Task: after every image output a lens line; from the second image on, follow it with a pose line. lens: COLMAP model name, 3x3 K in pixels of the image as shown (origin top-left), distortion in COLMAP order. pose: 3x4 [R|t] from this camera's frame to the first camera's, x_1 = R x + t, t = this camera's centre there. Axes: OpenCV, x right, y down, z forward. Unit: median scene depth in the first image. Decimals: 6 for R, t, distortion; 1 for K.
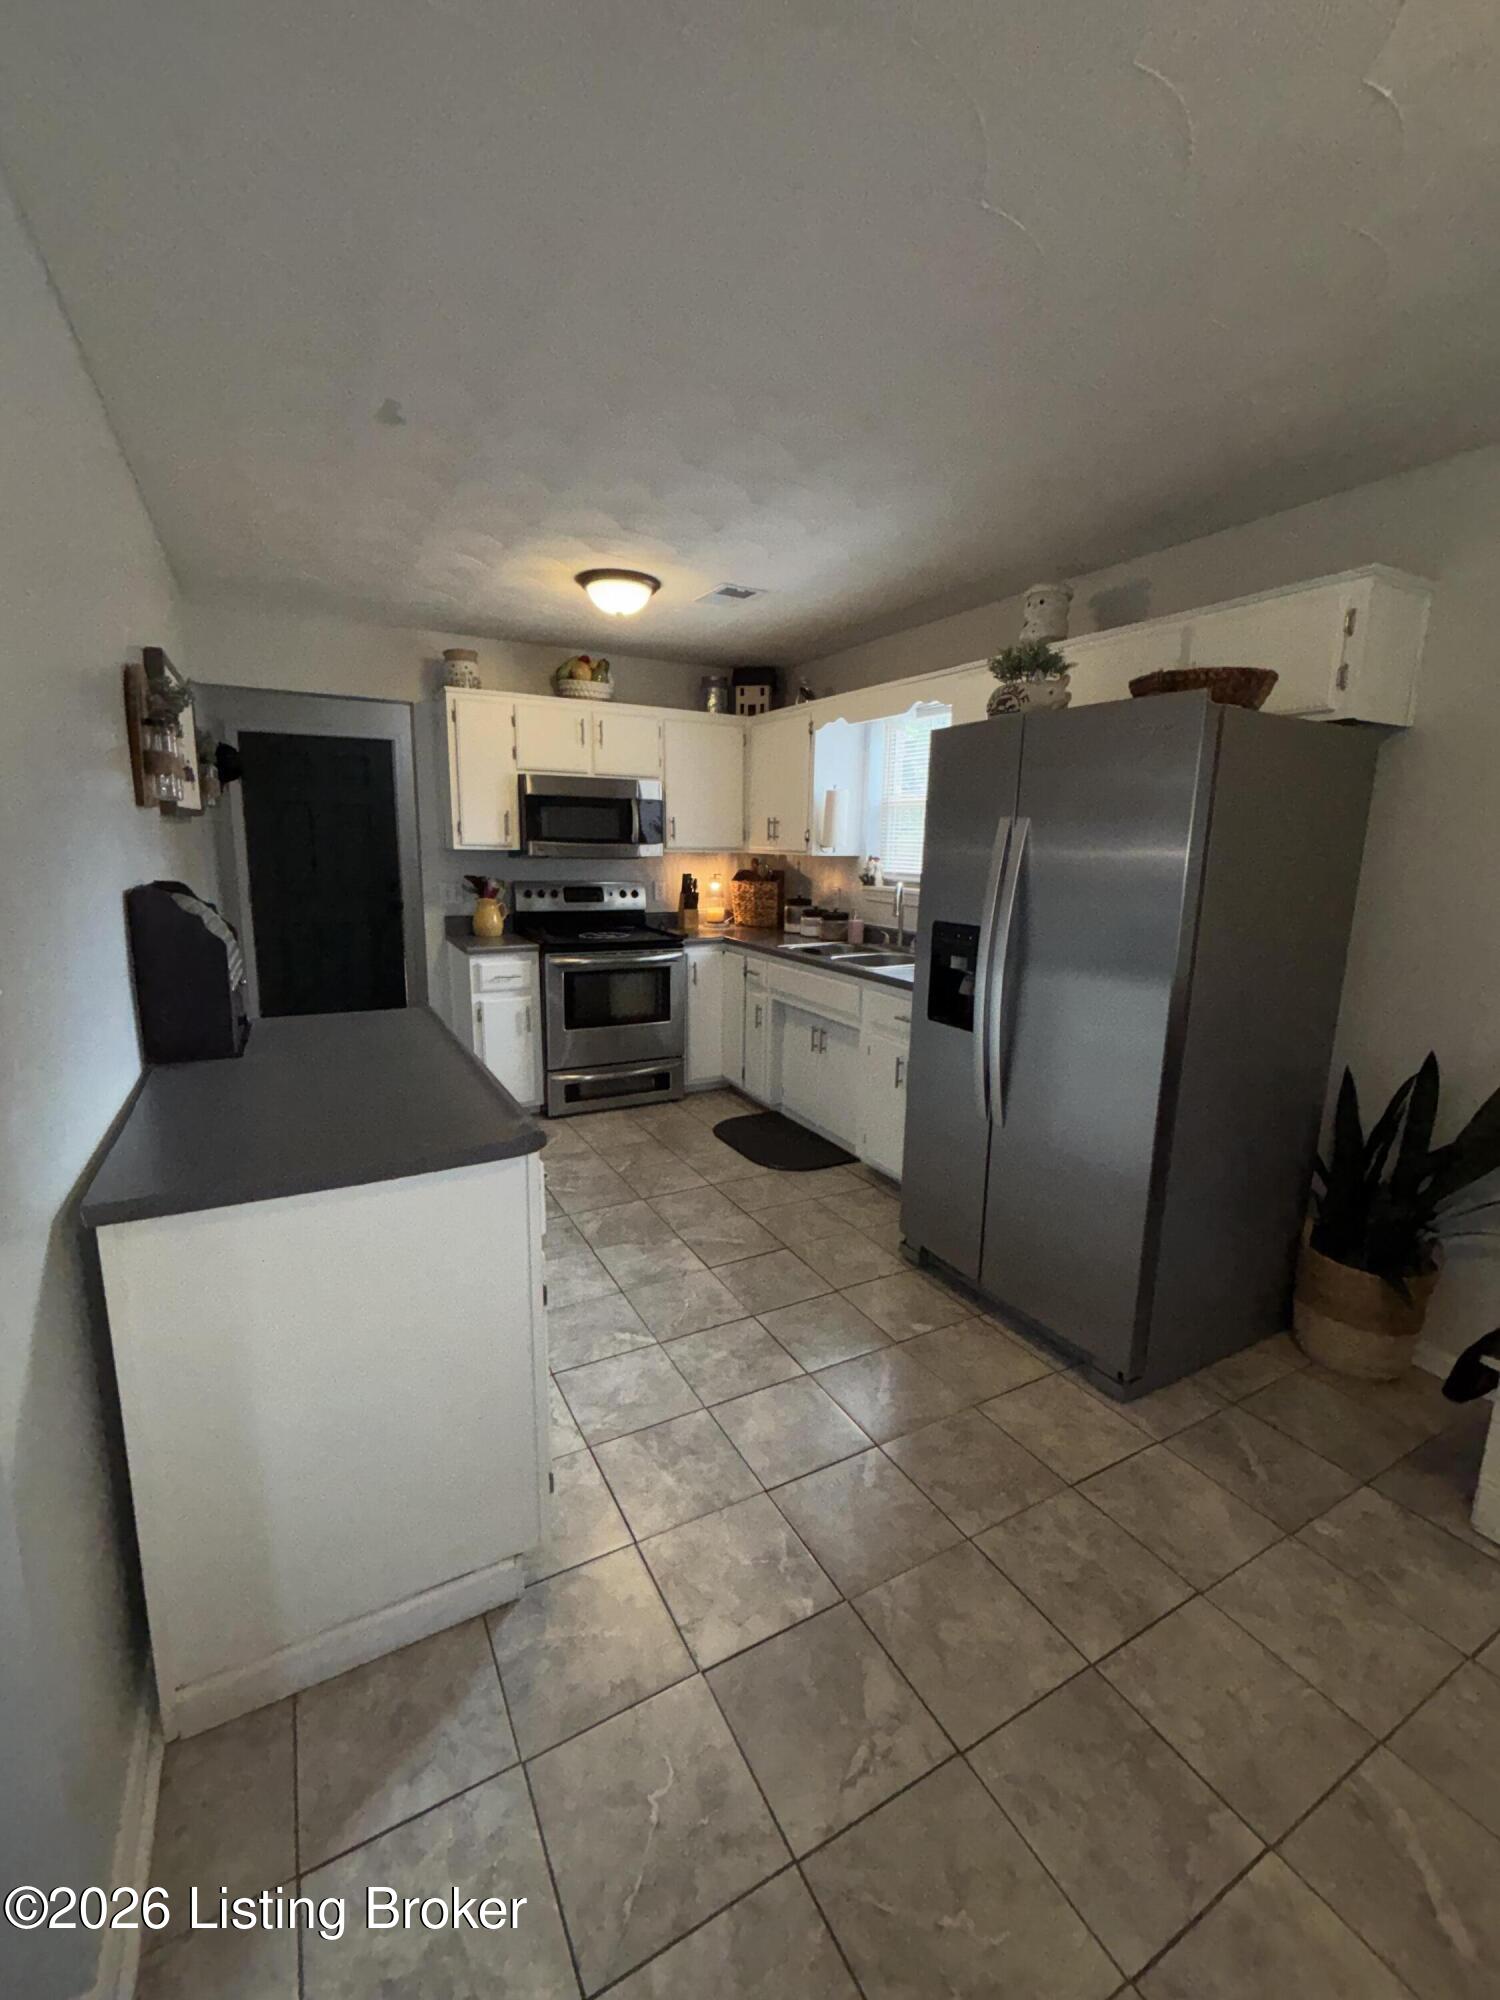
lens RADIAL K [[792.2, 0, 740.4], [0, 792.2, 985.2], [0, 0, 1]] dist [0.001330, 0.001277]
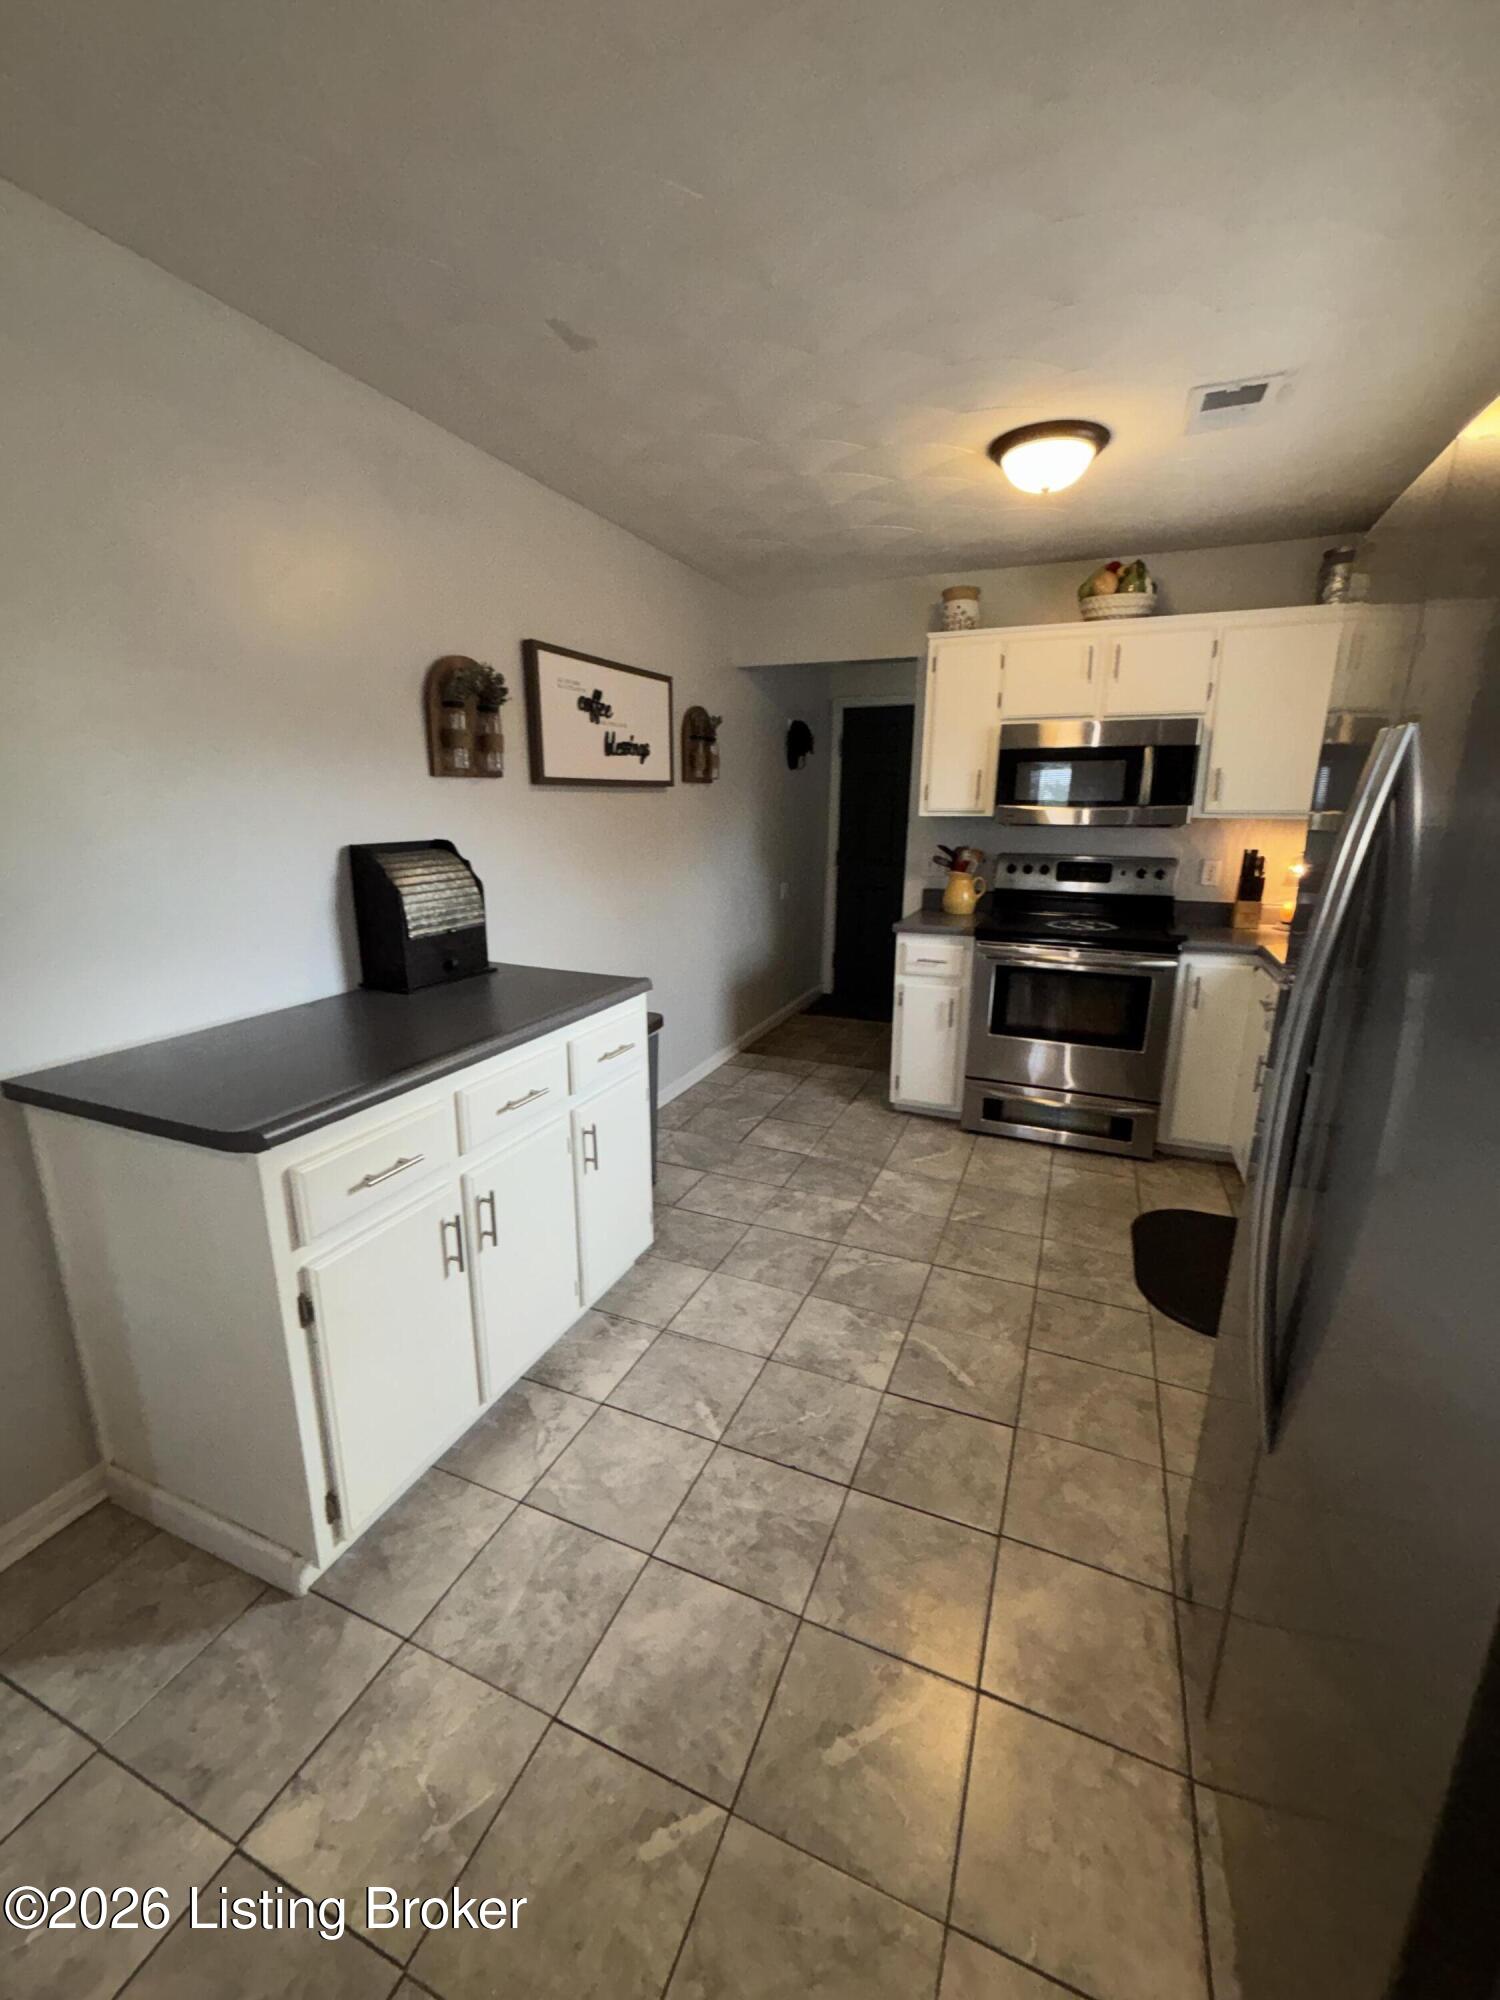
lens RADIAL K [[792.2, 0, 764.3], [0, 792.2, 988.7], [0, 0, 1]] dist [0.001330, 0.001277]
pose [[0.642053, 0.161968, -0.749356, 0.318633], [-0.129654, 0.986290, 0.102091, -0.058714], [0.755617, 0.031609, 0.654250, 0.357917]]
